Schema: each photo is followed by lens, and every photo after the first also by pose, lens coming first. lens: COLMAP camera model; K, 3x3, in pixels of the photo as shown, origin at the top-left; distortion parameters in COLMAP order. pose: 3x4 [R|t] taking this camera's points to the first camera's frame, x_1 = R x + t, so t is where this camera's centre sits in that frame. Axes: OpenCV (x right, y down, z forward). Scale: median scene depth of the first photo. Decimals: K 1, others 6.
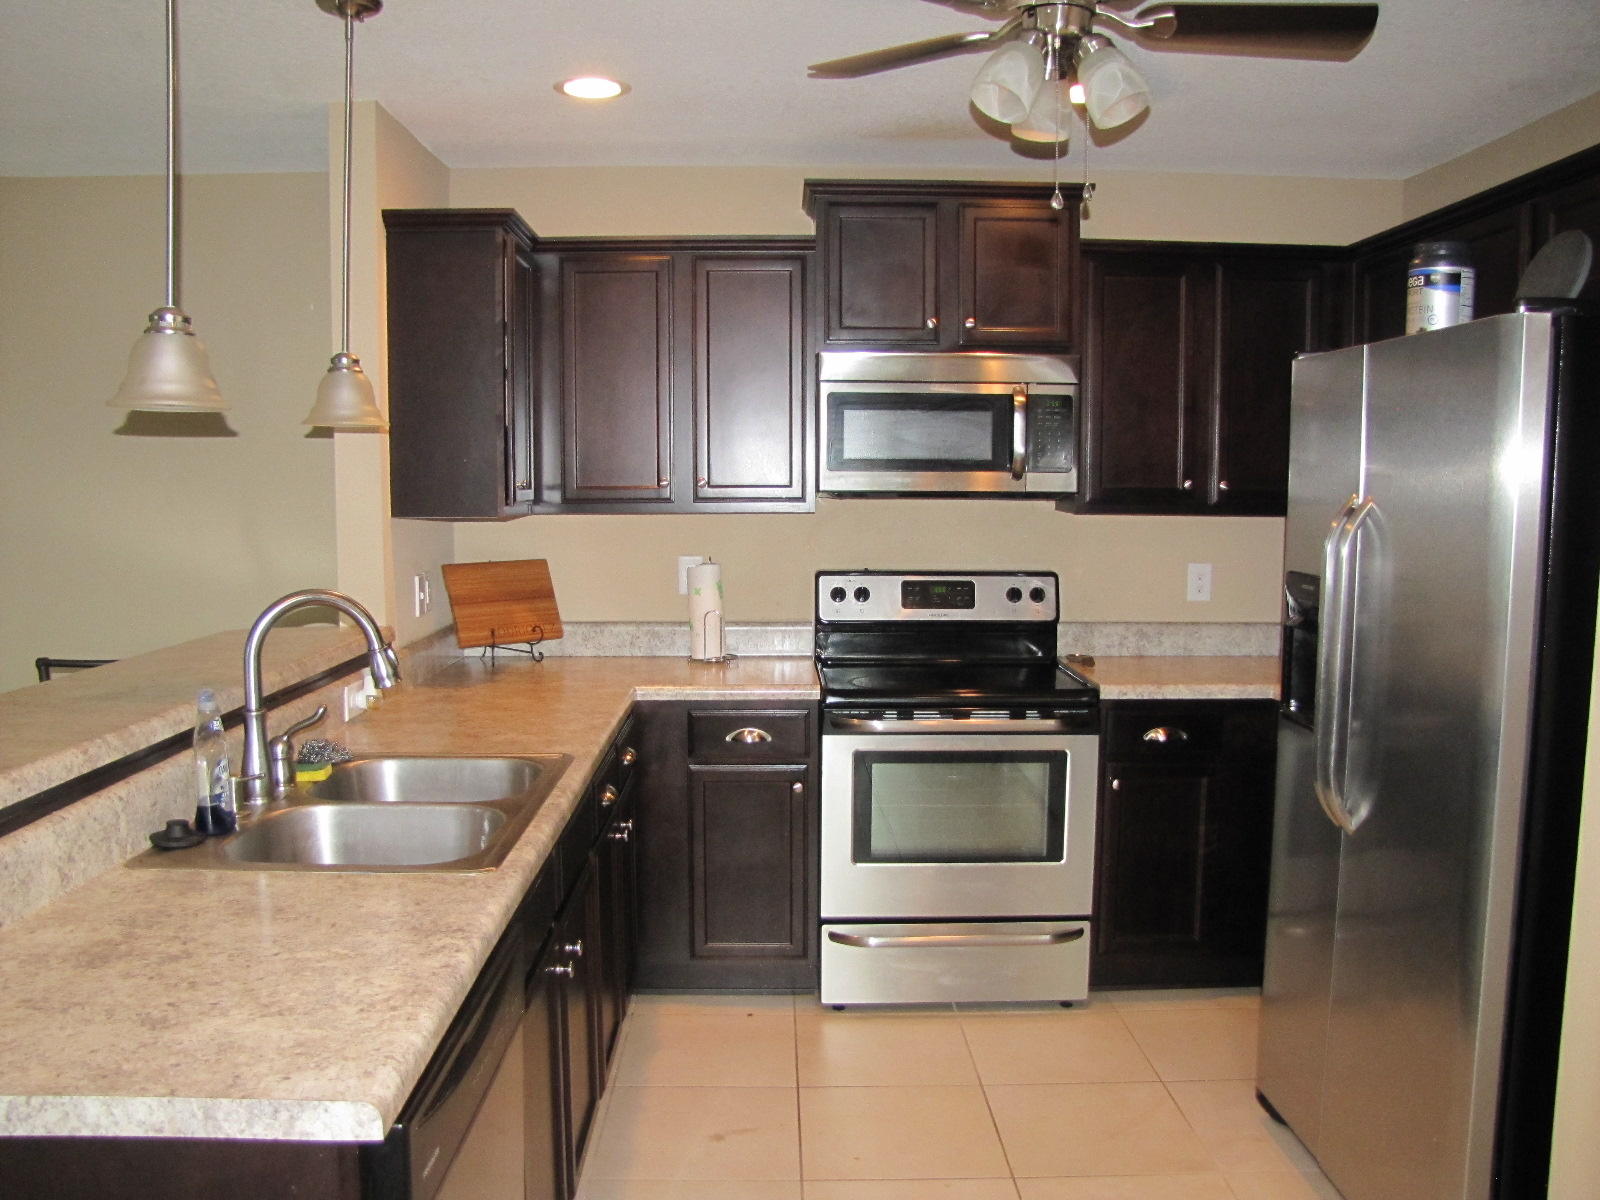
lens RADIAL K [[1344.8, 0, 797.3], [0, 1344.8, 619.0], [0, 0, 1]] dist [-0.175325, 0.155710]
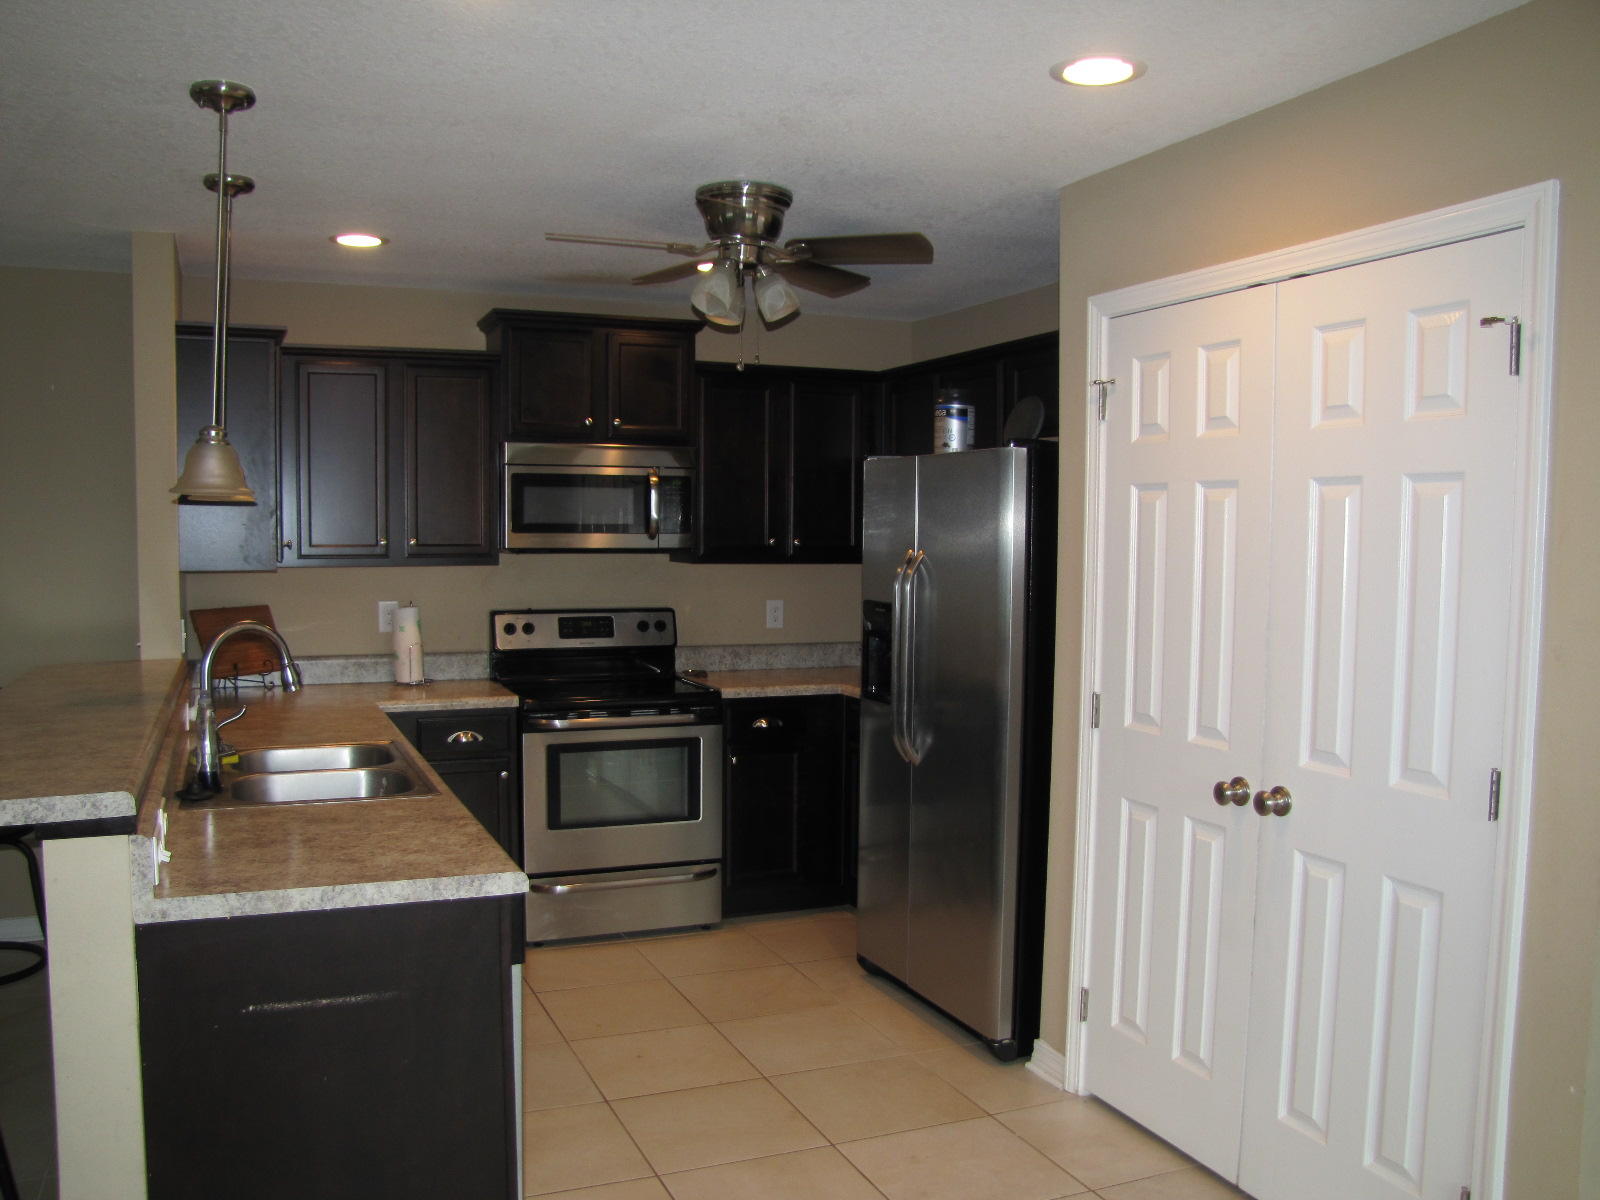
lens RADIAL K [[1344.8, 0, 797.3], [0, 1344.8, 619.0], [0, 0, 1]] dist [-0.175325, 0.155710]
pose [[0.925963, -0.019787, 0.377097, -0.216584], [0.034409, 0.998893, -0.032076, 0.024862], [-0.376044, 0.042676, 0.925618, -0.307653]]
